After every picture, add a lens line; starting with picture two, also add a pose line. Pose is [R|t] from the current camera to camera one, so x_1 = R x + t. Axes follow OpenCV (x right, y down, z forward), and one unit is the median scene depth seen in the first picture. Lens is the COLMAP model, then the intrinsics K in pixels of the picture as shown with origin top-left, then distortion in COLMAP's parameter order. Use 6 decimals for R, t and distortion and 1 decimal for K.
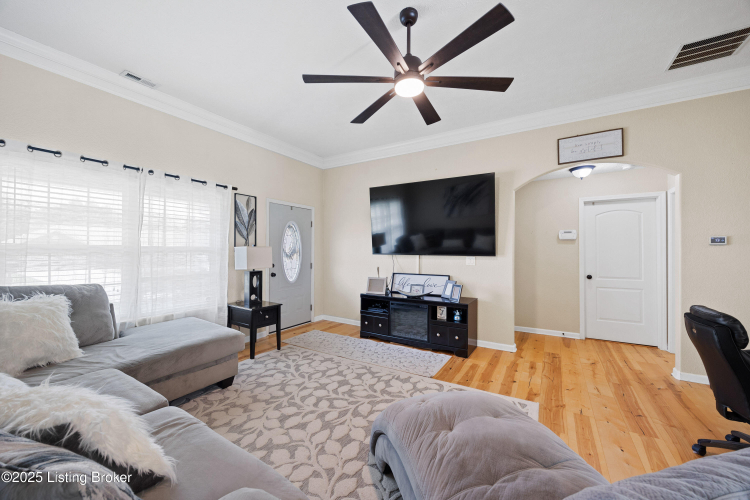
lens RADIAL K [[291.1, 0, 388.8], [0, 291.1, 250.3], [0, 0, 1]] dist [0.001487, 0.000280]
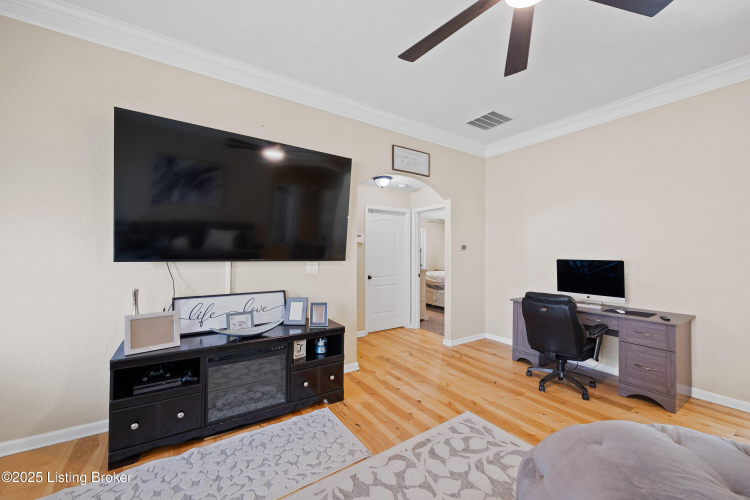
lens RADIAL K [[291.1, 0, 373.1], [0, 291.1, 249.2], [0, 0, 1]] dist [0.001487, 0.000280]
pose [[0.451749, 0.011081, 0.892076, -0.392625], [-0.003002, 0.999936, -0.010901, -0.004294], [-0.892140, 0.002247, 0.451753, 0.654913]]
